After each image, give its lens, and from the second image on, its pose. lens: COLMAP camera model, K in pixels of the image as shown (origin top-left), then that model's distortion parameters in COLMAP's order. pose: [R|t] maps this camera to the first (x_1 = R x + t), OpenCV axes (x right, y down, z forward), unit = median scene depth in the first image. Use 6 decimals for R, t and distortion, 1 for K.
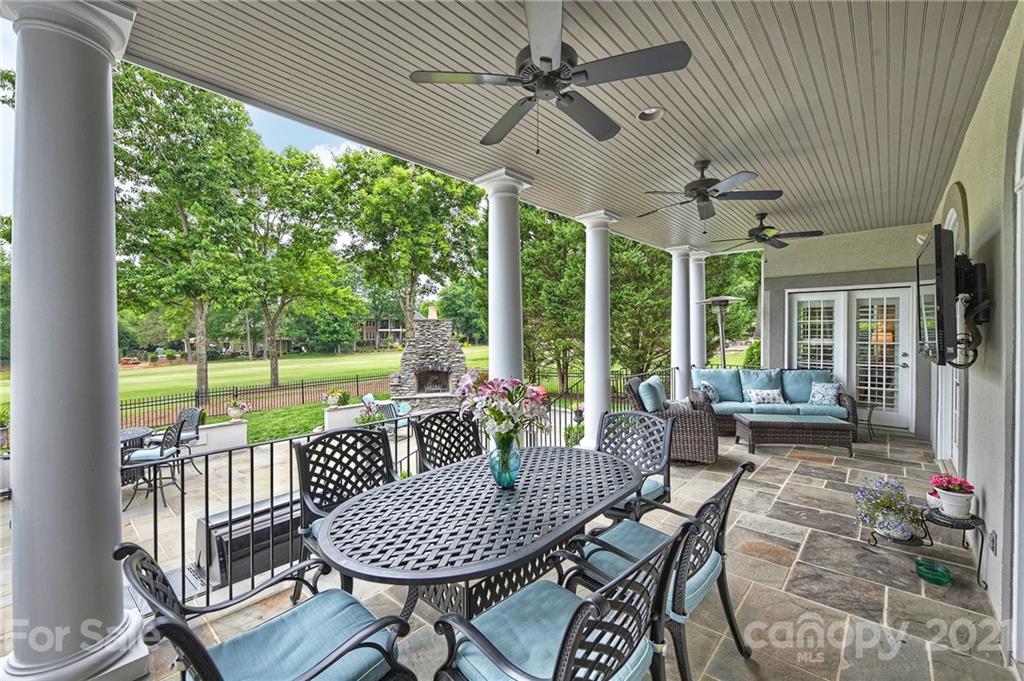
lens RADIAL K [[419.7, 0, 512.6], [0, 419.7, 333.4], [0, 0, 1]] dist [0.004332, 0.000159]
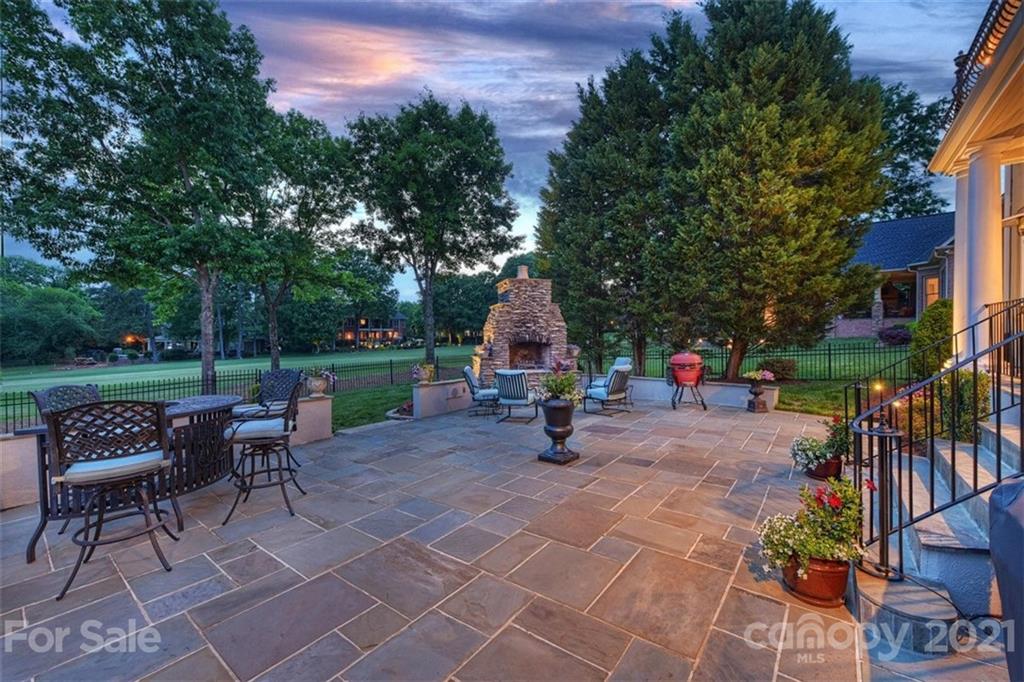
lens RADIAL K [[412.9, 0, 512.0], [0, 412.9, 341.0], [0, 0, 1]] dist [0.000753, 0.000027]
pose [[0.997384, 0.002659, 0.072242, -0.143934], [-0.003253, 0.999962, 0.008100, 0.041035], [-0.072218, -0.008314, 0.997354, 0.099373]]
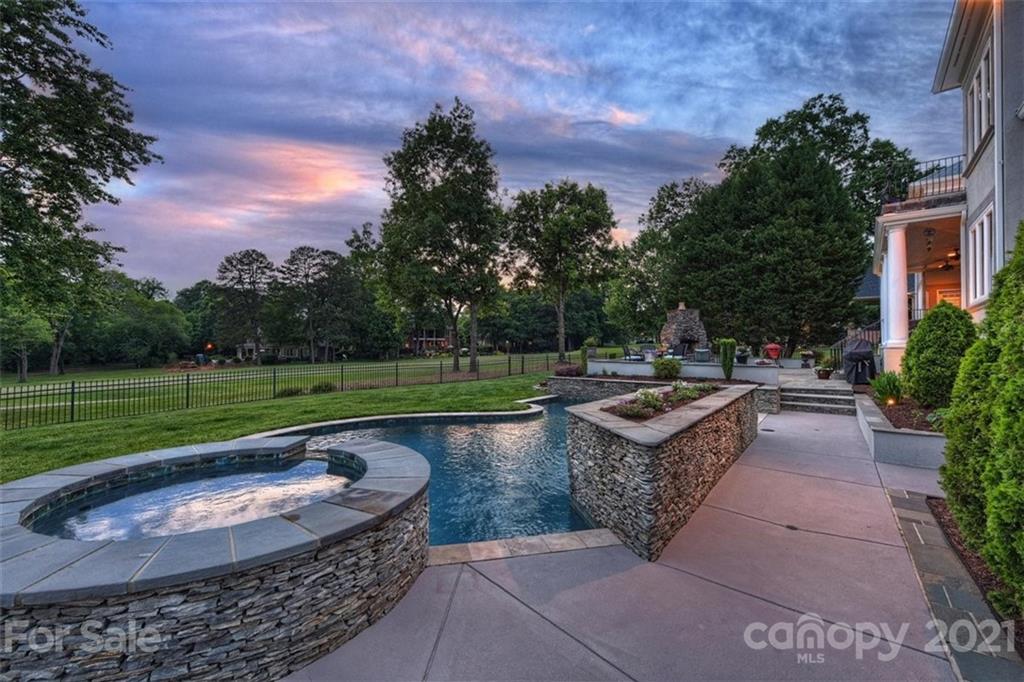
lens RADIAL K [[426.3, 0, 511.6], [0, 426.3, 338.4], [0, 0, 1]] dist [0.002438, 0.000348]
pose [[0.999401, 0.010108, 0.033091, -0.492469], [-0.009297, 0.999655, -0.024582, 0.066326], [-0.033328, 0.024260, 0.999150, -0.354520]]
